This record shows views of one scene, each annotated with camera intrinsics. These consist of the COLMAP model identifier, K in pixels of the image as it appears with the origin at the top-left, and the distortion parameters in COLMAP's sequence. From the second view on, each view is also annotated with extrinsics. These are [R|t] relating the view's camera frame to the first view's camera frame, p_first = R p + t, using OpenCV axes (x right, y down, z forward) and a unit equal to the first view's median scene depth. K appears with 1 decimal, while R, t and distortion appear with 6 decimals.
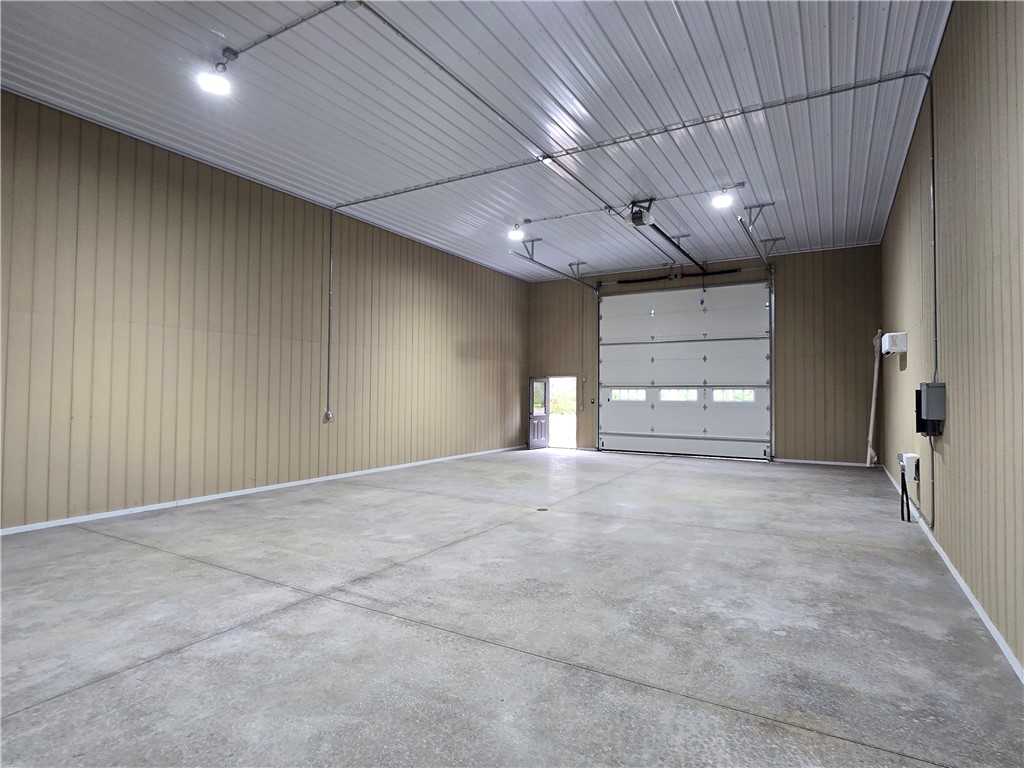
lens RADIAL K [[548.2, 0, 519.9], [0, 548.2, 380.1], [0, 0, 1]] dist [-0.000464, 0.000043]
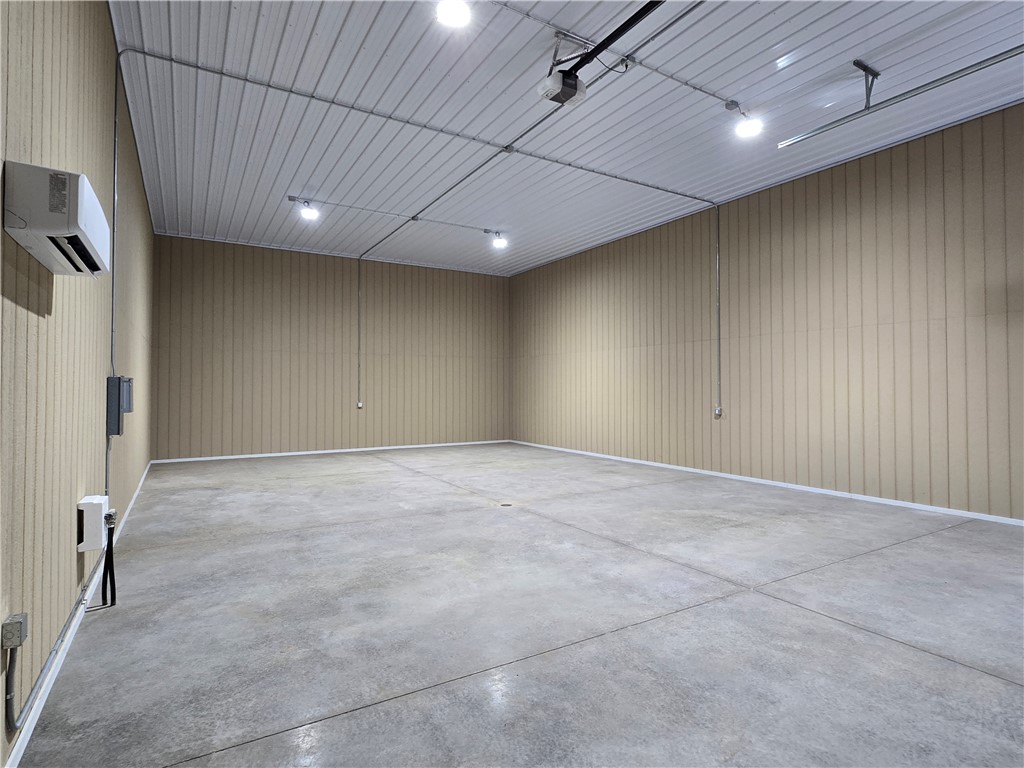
lens RADIAL K [[548.2, 0, 519.9], [0, 548.2, 380.1], [0, 0, 1]] dist [-0.000464, 0.000043]
pose [[-0.479734, -0.025580, -0.877041, 0.808708], [0.023336, 0.998849, -0.041897, 0.046858], [0.877104, -0.040566, -0.478585, 1.338737]]
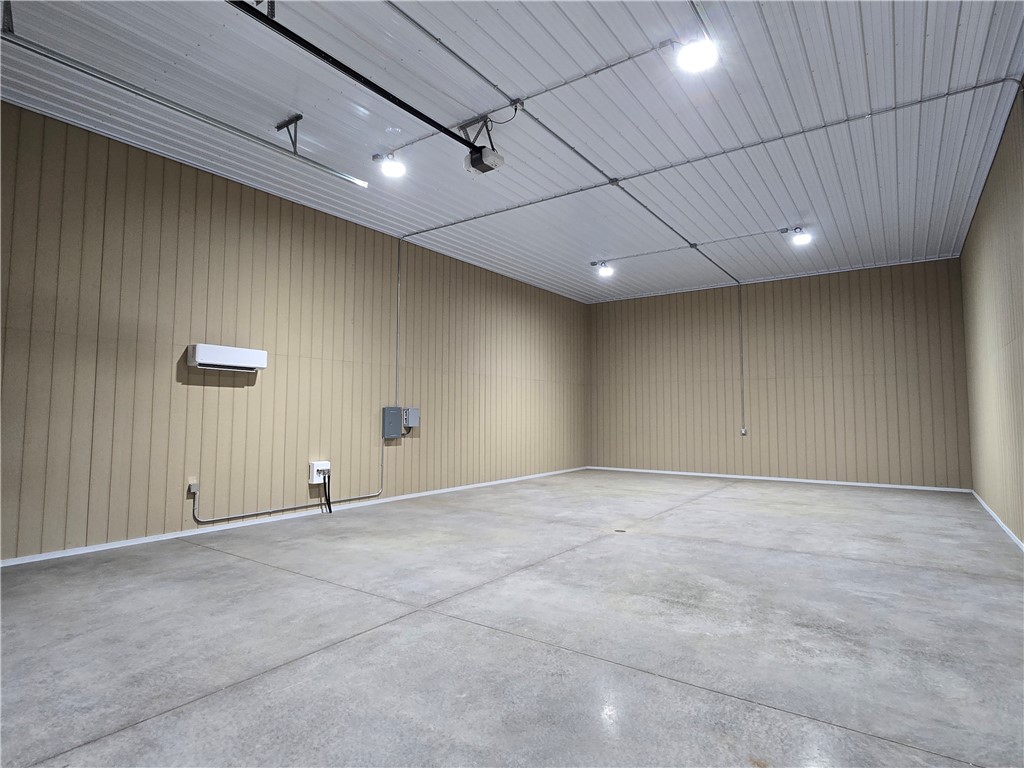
lens RADIAL K [[548.2, 0, 519.9], [0, 548.2, 380.1], [0, 0, 1]] dist [-0.000464, 0.000043]
pose [[-0.995998, -0.011485, 0.088635, 0.121819], [-0.019792, 0.995430, -0.093416, 0.054396], [-0.087158, -0.094797, -0.991674, 1.803146]]
